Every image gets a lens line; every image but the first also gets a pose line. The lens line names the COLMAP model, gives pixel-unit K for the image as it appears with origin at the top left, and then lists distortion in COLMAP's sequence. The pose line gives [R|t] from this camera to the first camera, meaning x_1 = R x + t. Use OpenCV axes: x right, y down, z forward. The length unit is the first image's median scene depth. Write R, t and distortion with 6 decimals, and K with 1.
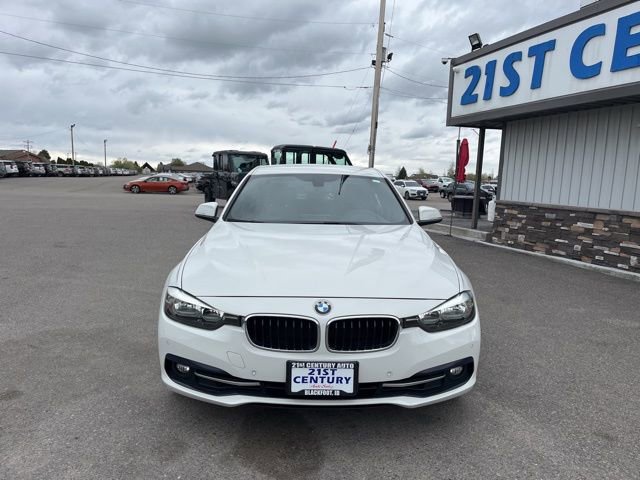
lens RADIAL K [[482.4, 0, 316.3], [0, 482.4, 242.5], [0, 0, 1]] dist [0.056193, -0.075763]
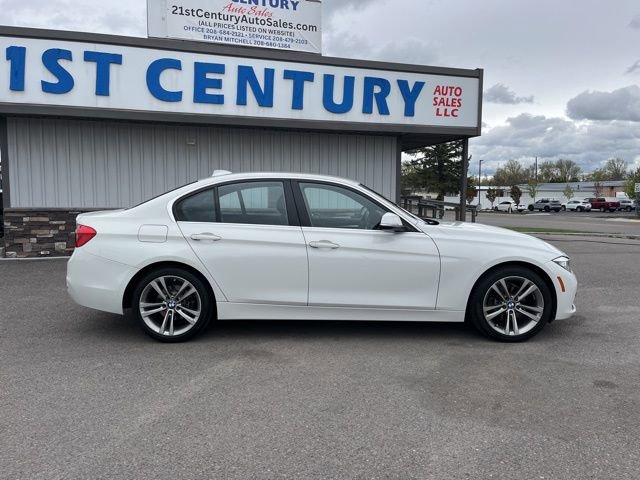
lens RADIAL K [[482.9, 0, 316.8], [0, 482.9, 242.4], [0, 0, 1]] dist [0.064085, -0.089679]
pose [[0.001379, -0.123765, 0.992311, -0.573049], [0.128467, 0.984111, 0.122563, -0.074619], [-0.991713, 0.127310, 0.017257, 0.540204]]
